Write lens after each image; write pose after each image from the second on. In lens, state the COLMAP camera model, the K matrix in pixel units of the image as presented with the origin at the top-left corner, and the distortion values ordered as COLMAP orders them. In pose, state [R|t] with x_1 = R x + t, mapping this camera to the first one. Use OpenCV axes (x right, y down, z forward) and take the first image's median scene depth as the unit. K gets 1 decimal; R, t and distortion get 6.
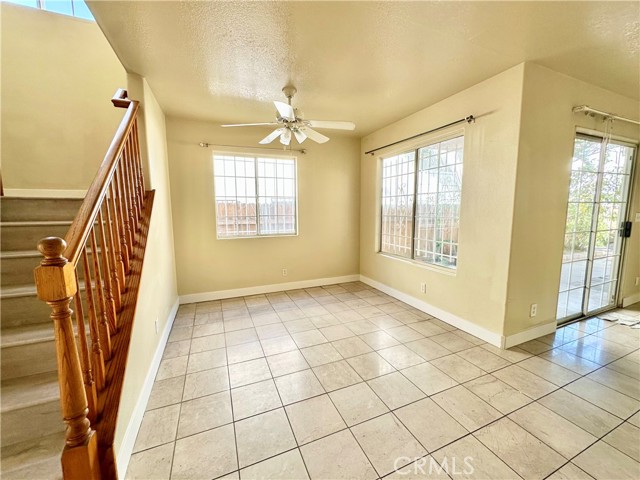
lens RADIAL K [[255.5, 0, 320.0], [0, 255.5, 239.8], [0, 0, 1]] dist [-0.002009, -0.000129]
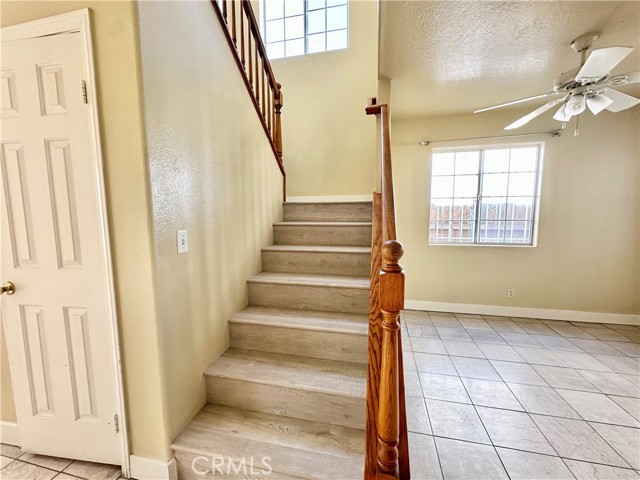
lens RADIAL K [[255.5, 0, 319.8], [0, 255.5, 240.4], [0, 0, 1]] dist [-0.002009, -0.000129]
pose [[0.813789, 0.061169, -0.577932, -0.196512], [-0.068396, 0.997615, 0.009279, -0.000518], [0.577121, 0.031977, 0.816032, 0.027781]]
